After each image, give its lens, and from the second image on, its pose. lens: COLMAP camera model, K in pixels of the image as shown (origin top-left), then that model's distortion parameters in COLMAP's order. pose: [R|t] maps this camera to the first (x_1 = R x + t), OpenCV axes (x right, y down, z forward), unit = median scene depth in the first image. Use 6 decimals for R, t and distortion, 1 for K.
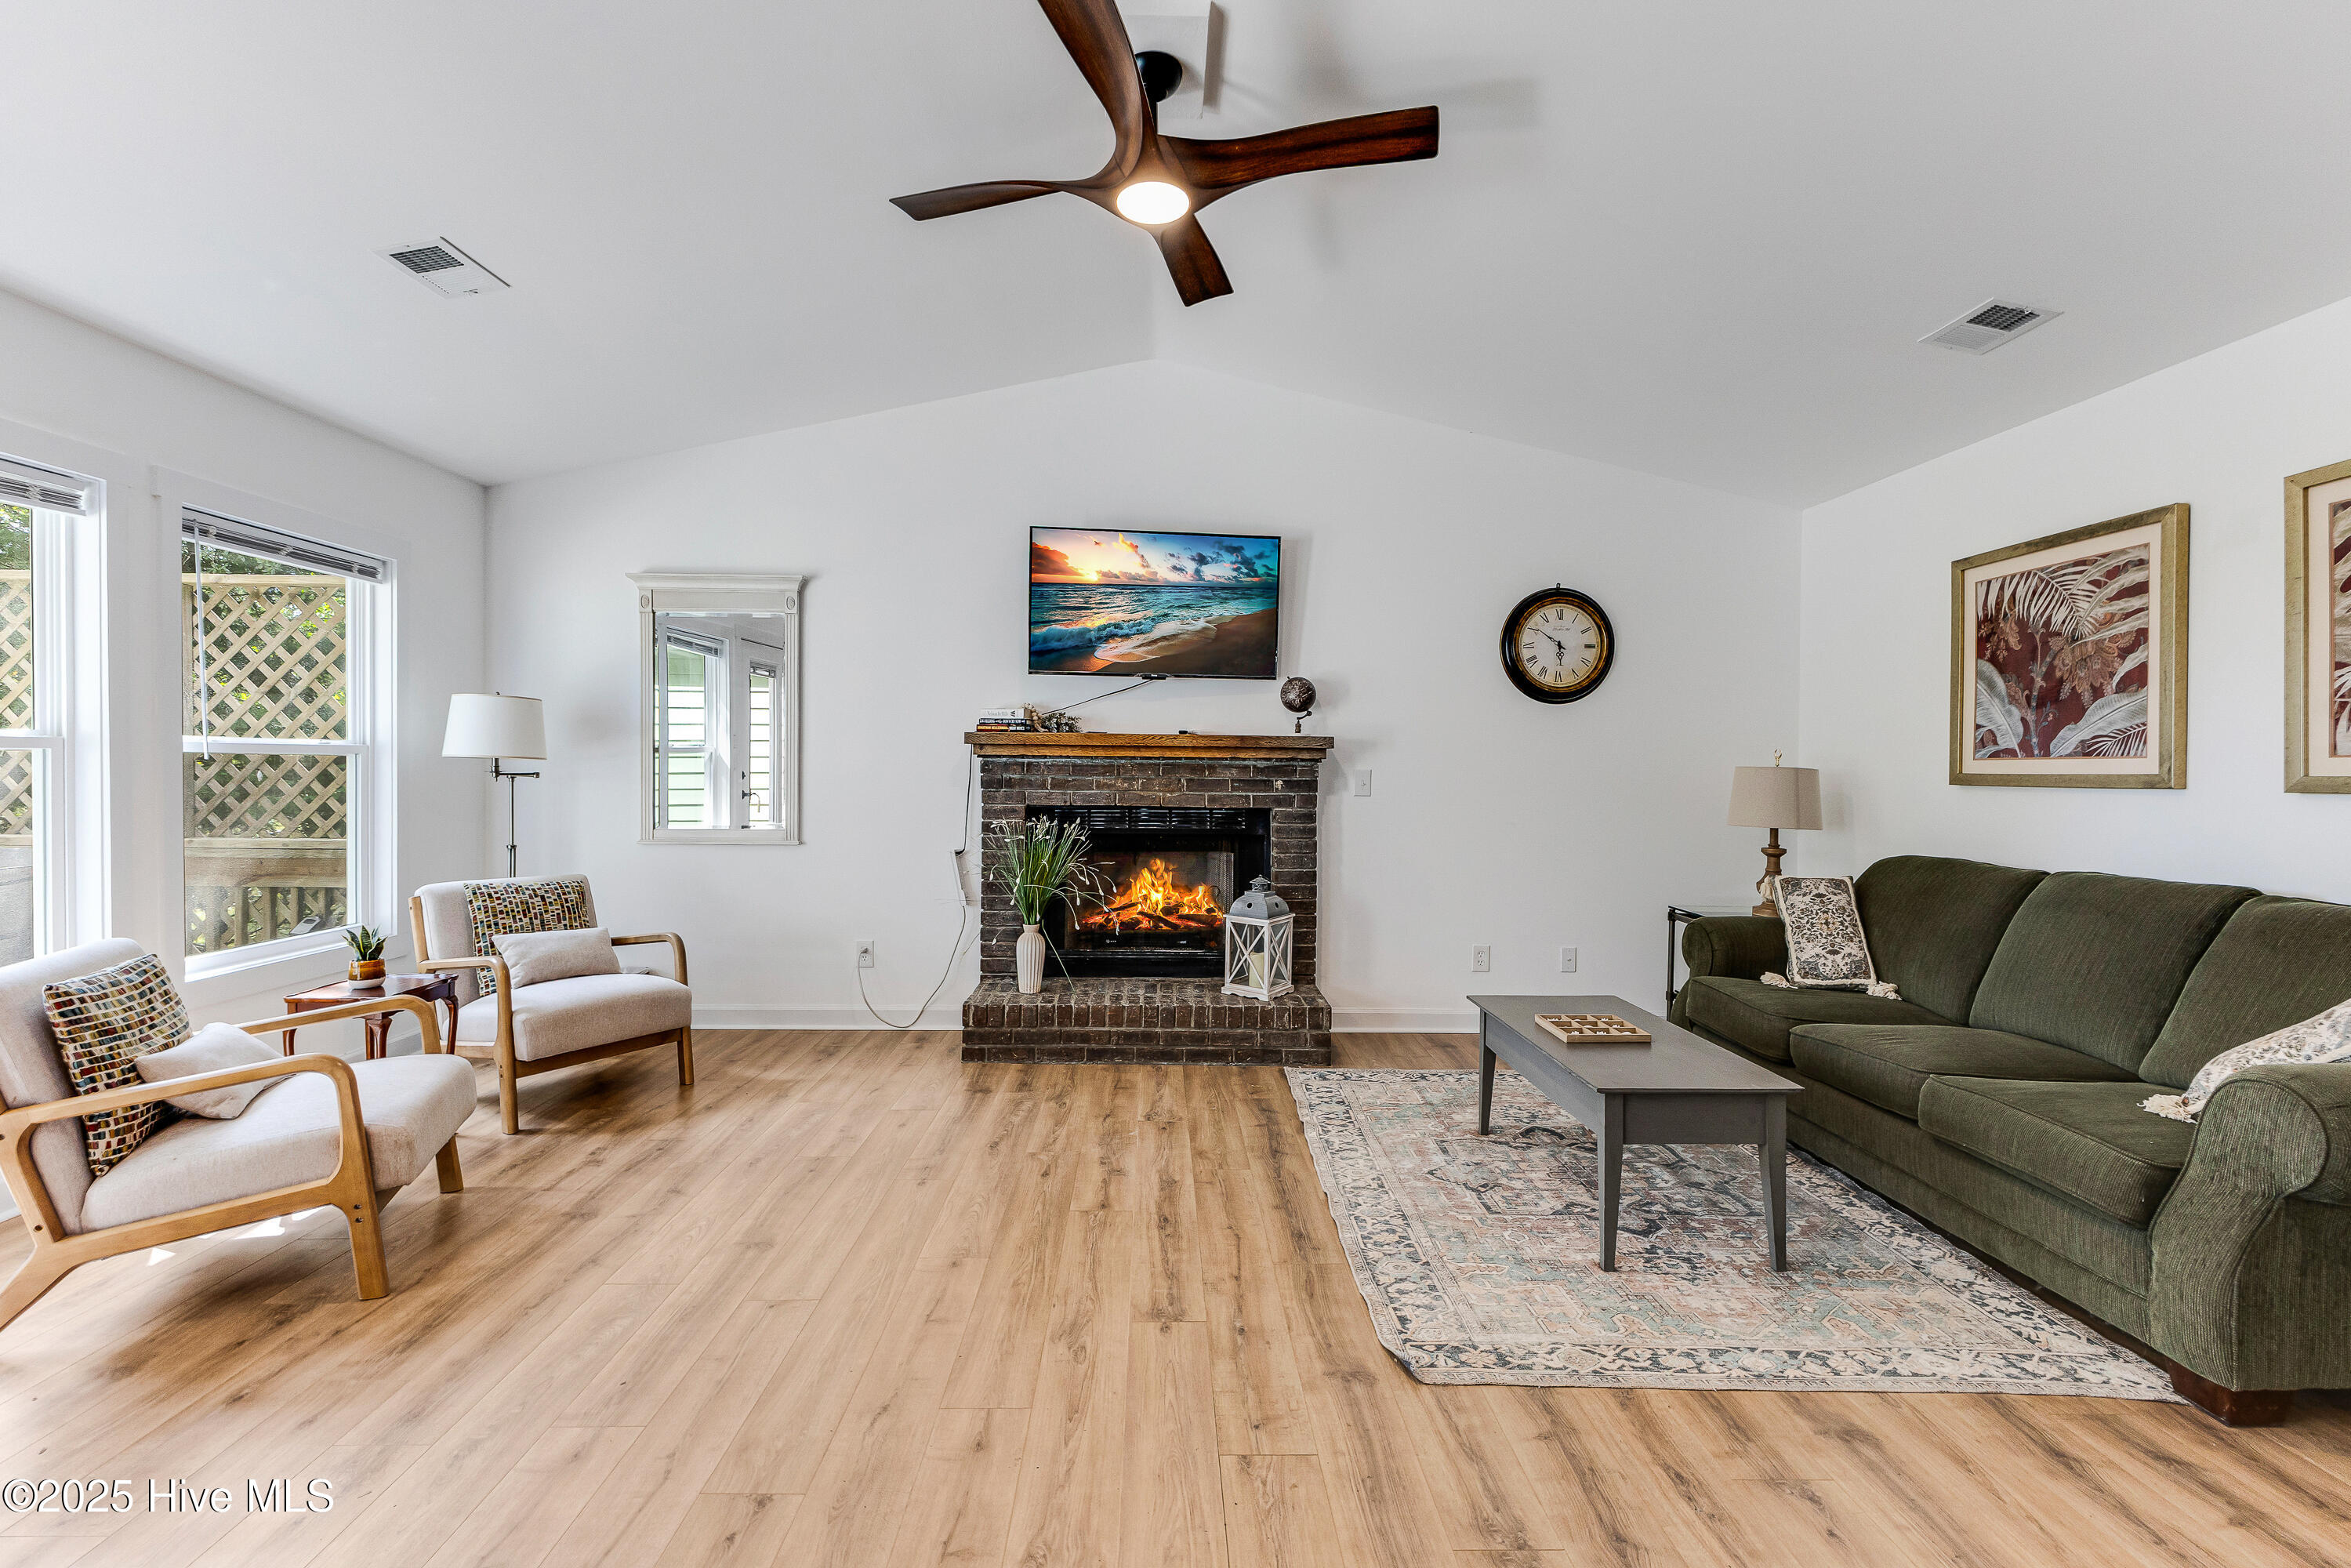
lens RADIAL K [[1012.9, 0, 1141.9], [0, 1012.9, 772.9], [0, 0, 1]] dist [0.034060, 0.000222]
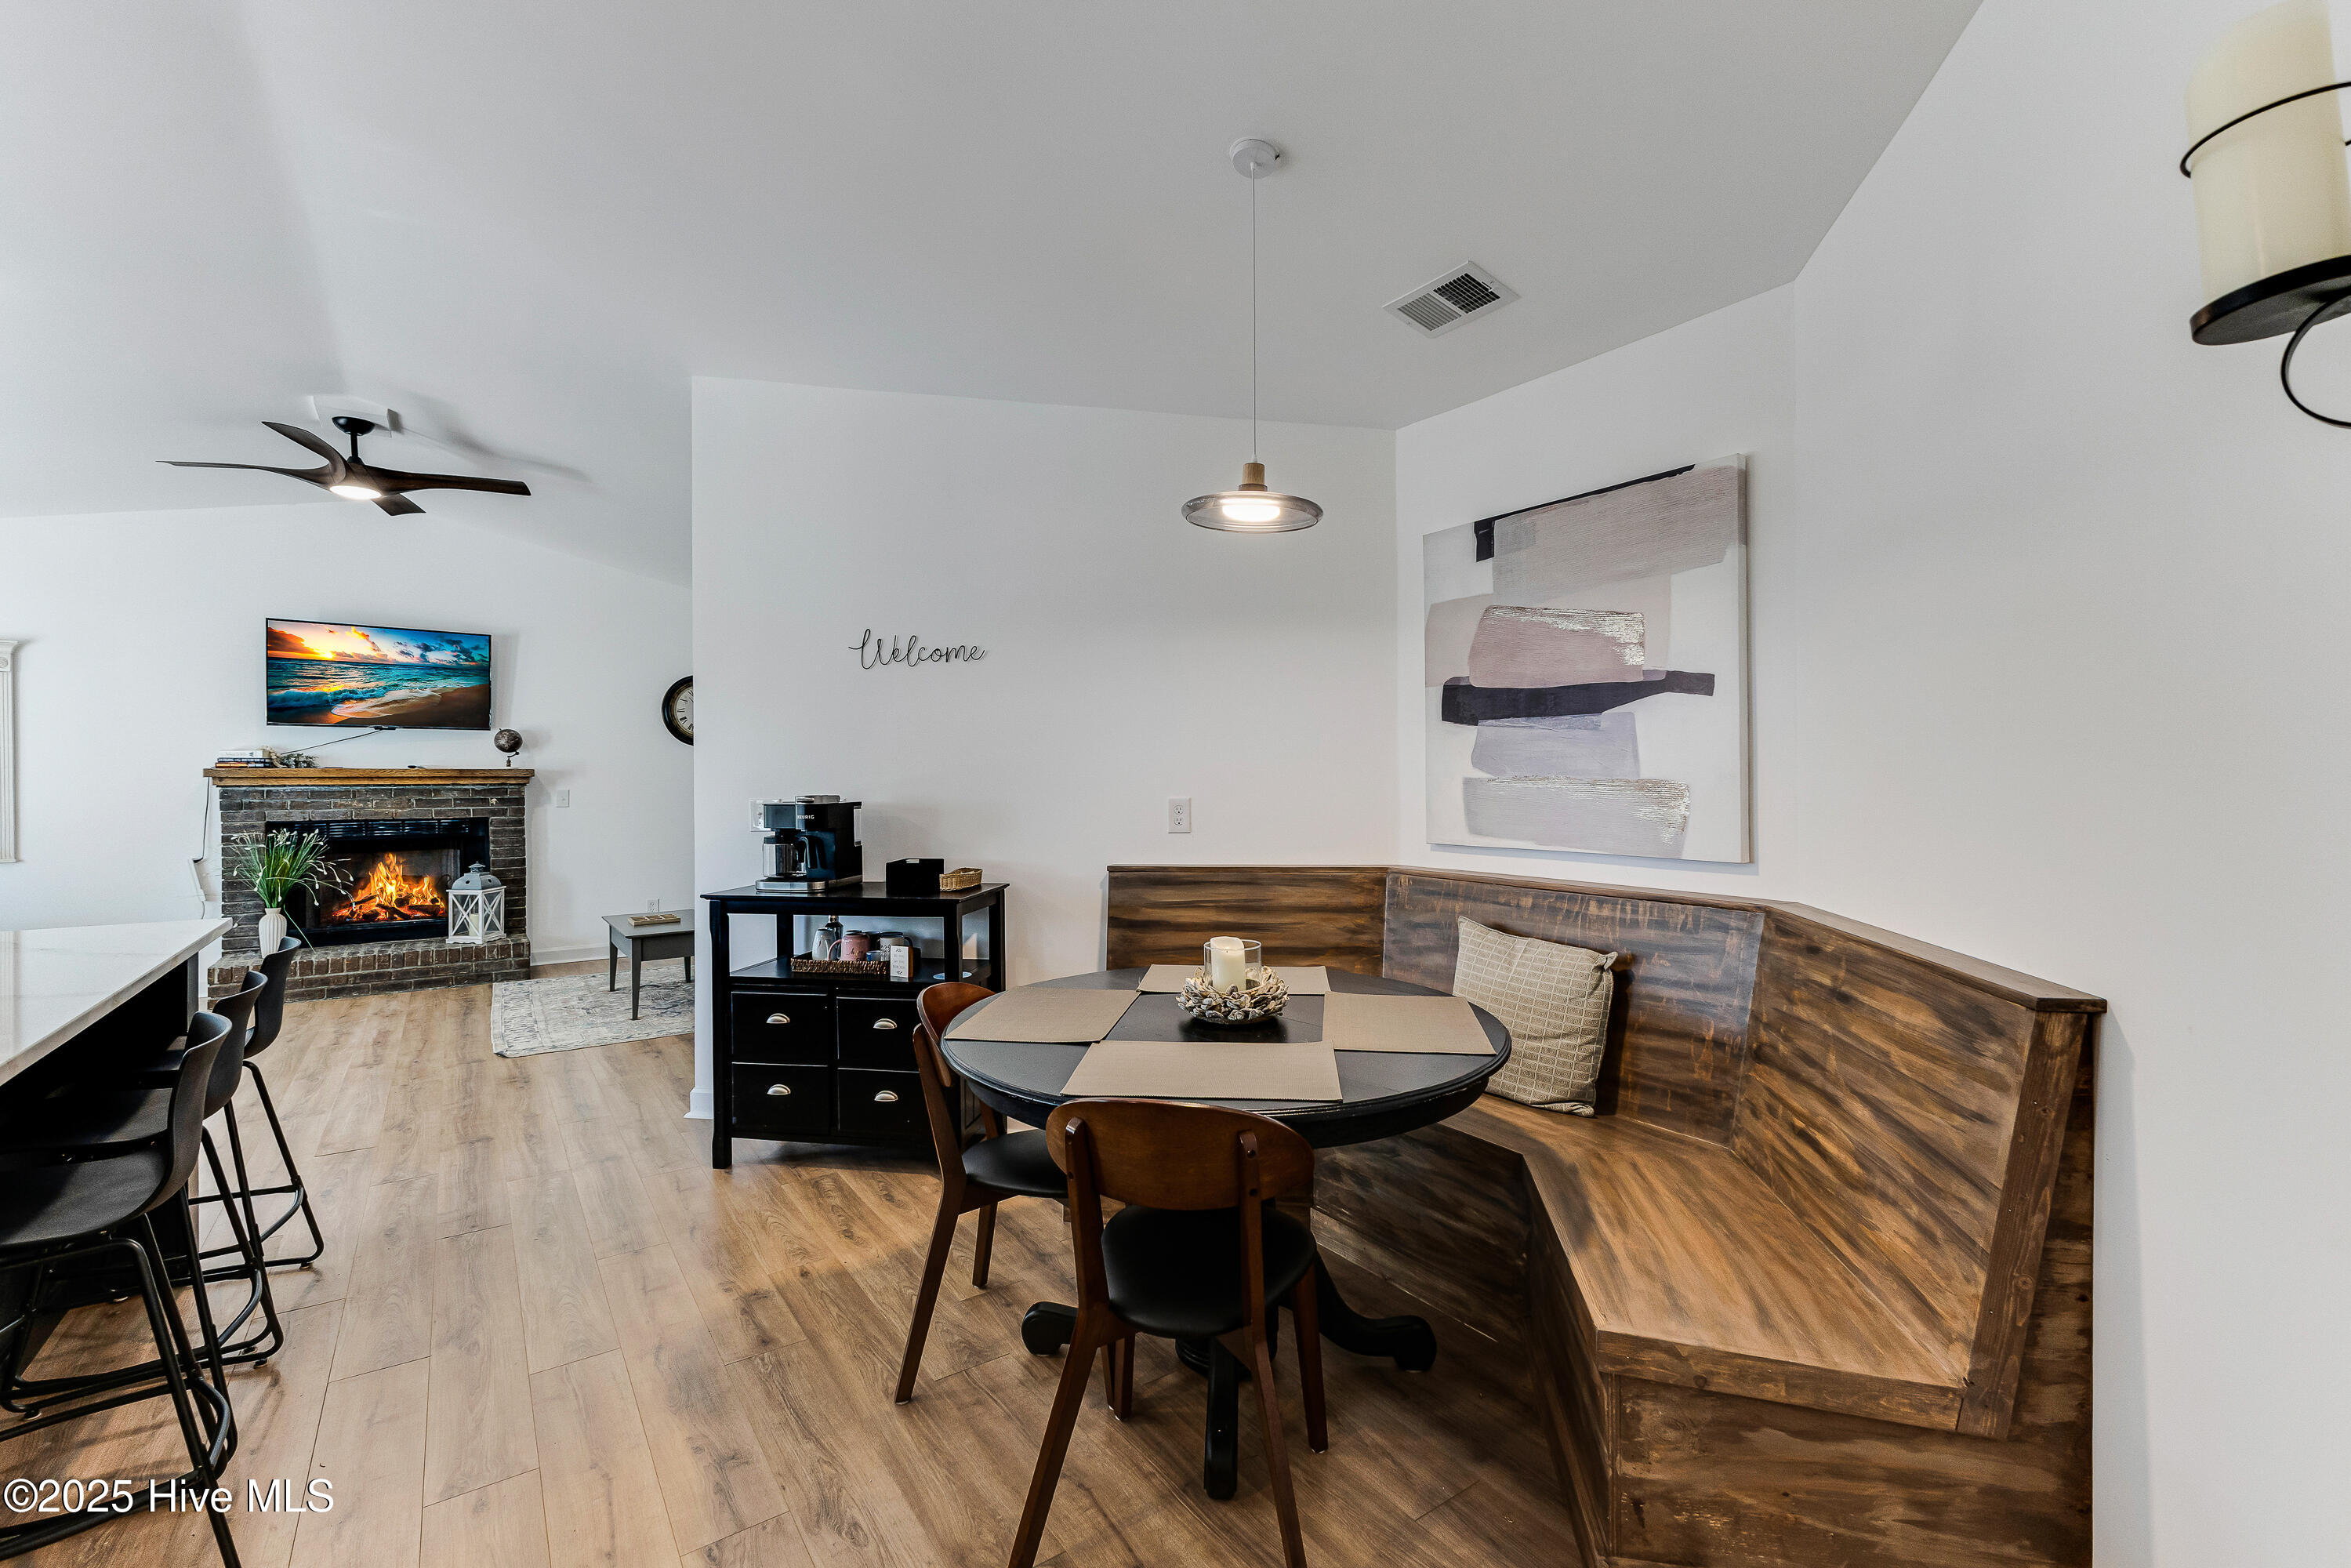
lens RADIAL K [[1006.9, 0, 1176.7], [0, 1006.9, 775.5], [0, 0, 1]] dist [0.000763, 0.000507]
pose [[0.806757, -0.013269, 0.590734, 0.072275], [0.017204, 0.999851, -0.001037, -0.007651], [-0.590632, 0.011000, 0.806866, -0.805249]]
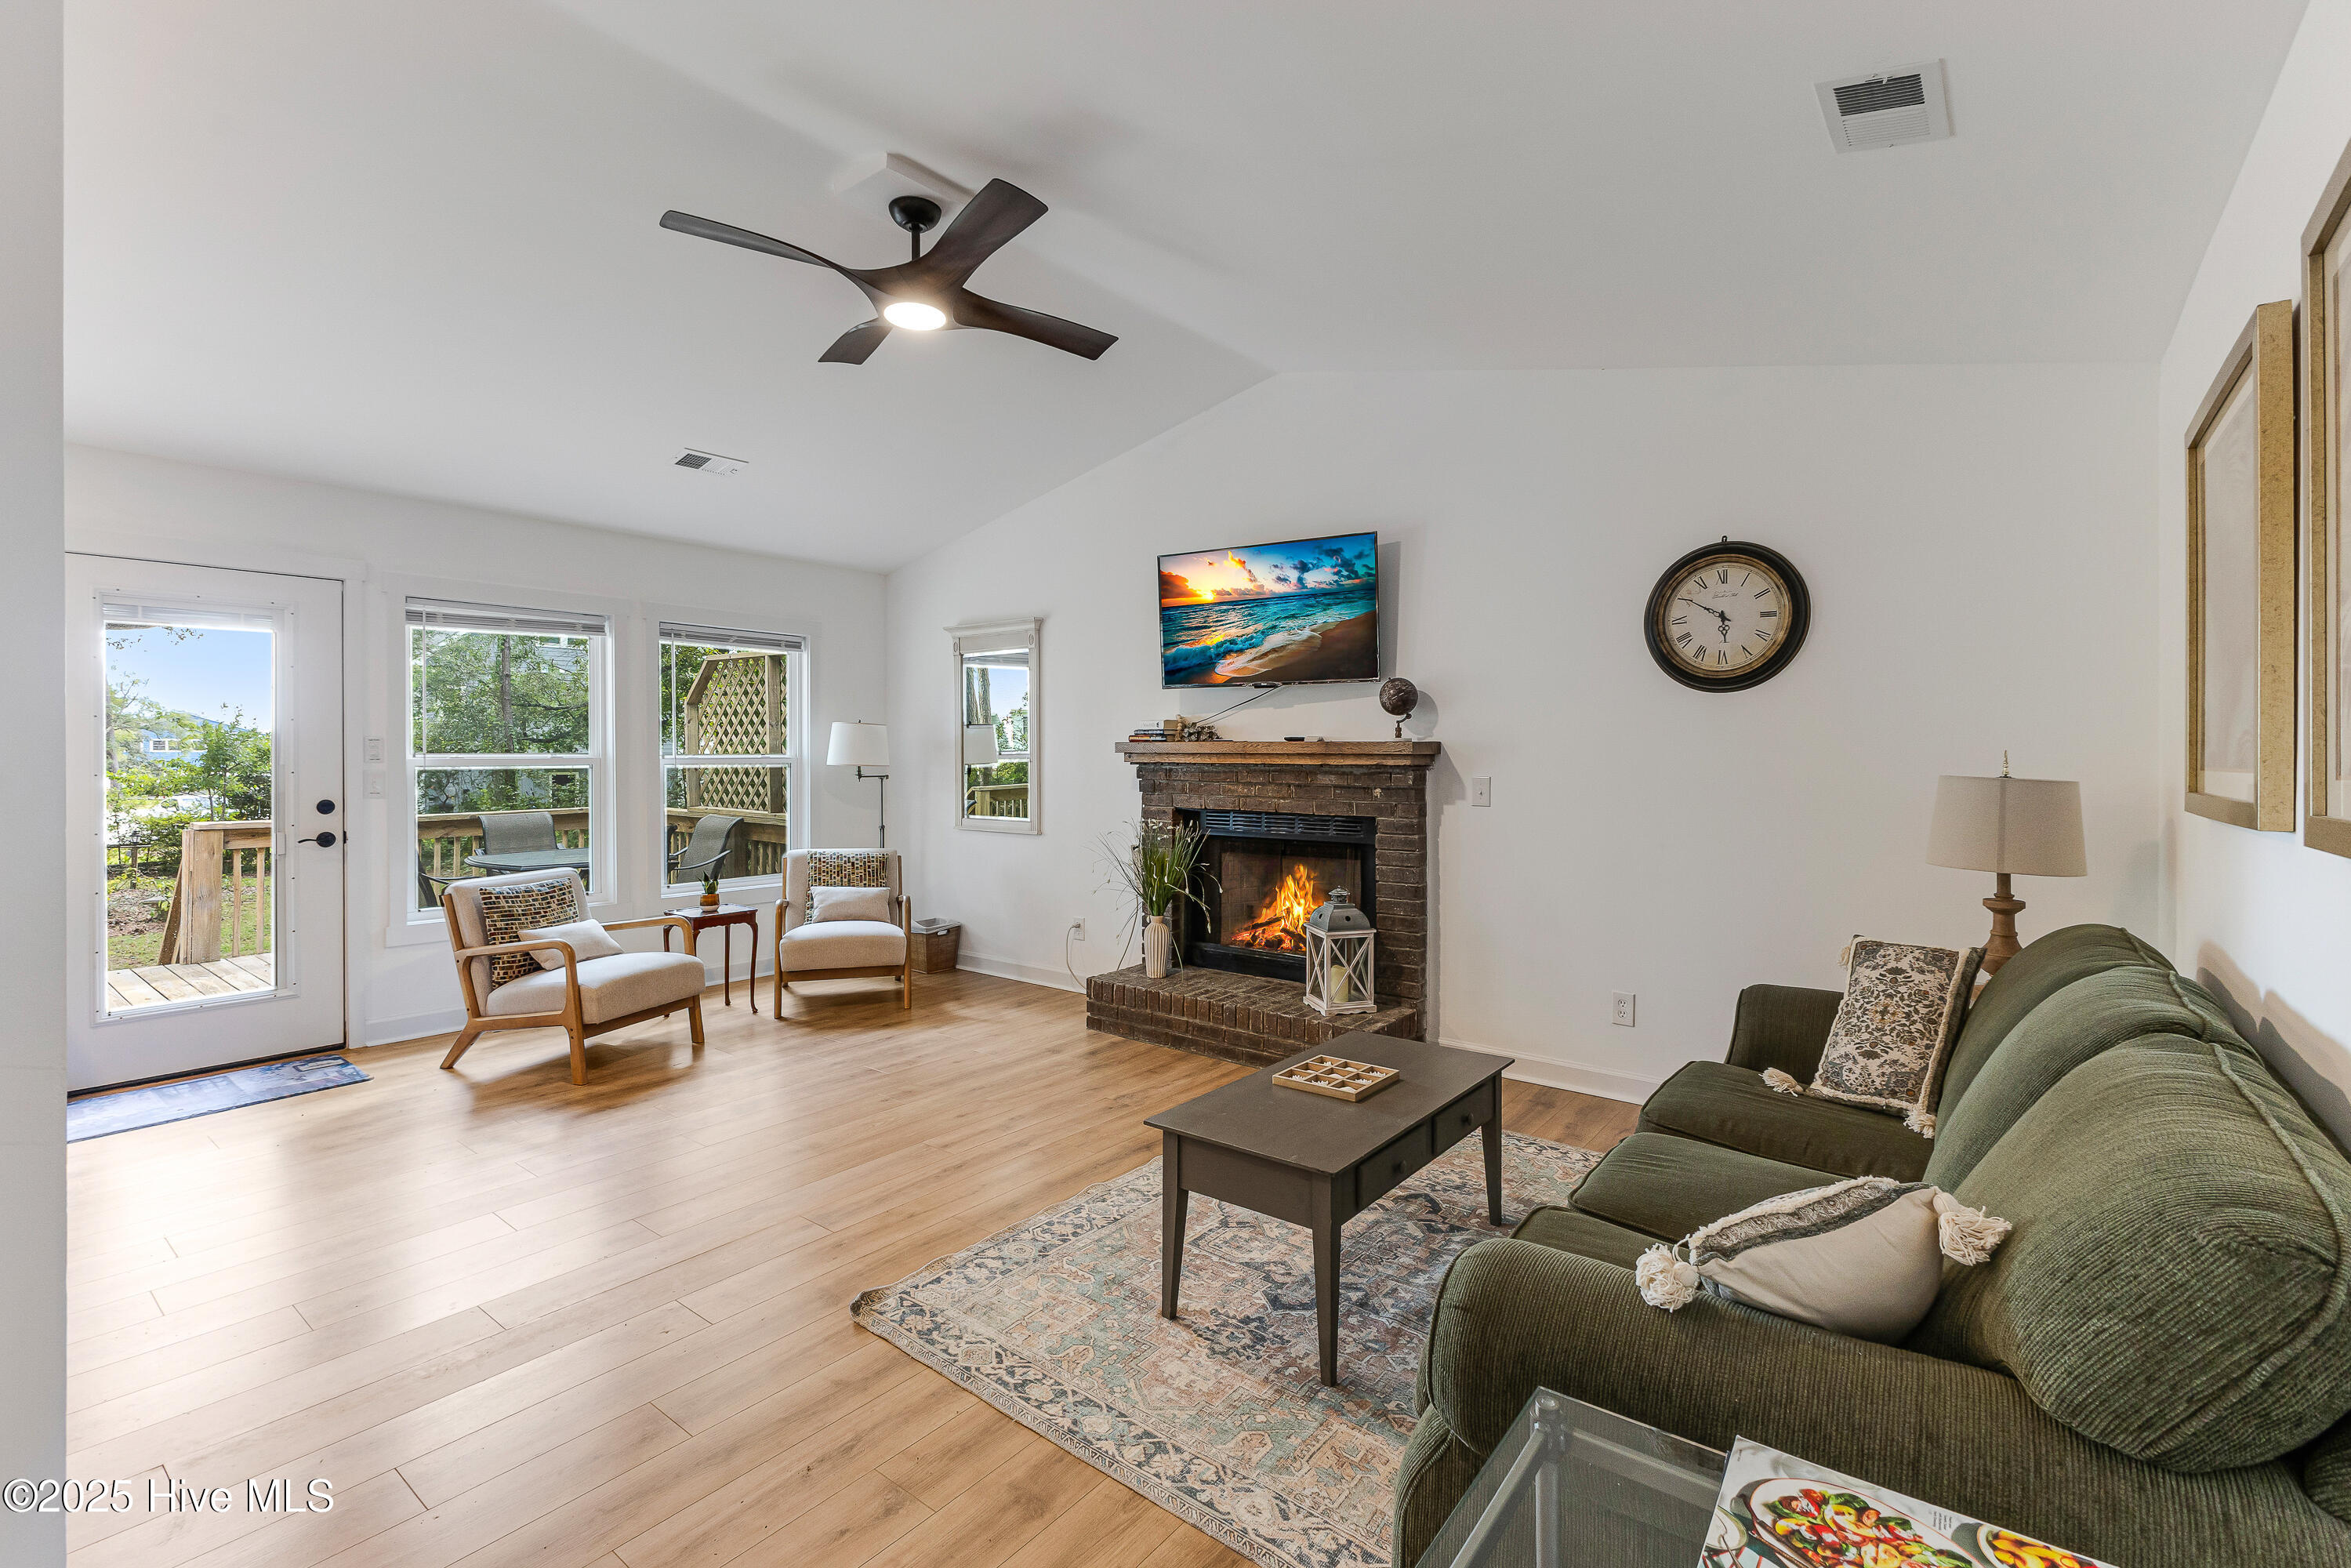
lens RADIAL K [[998.8, 0, 1183.3], [0, 998.8, 757.9], [0, 0, 1]] dist [0.022829, 0.000393]
pose [[0.779334, -0.008727, -0.626548, 0.590895], [0.001361, 0.999924, -0.012235, -0.010320], [0.626607, 0.008683, 0.779287, 0.160013]]
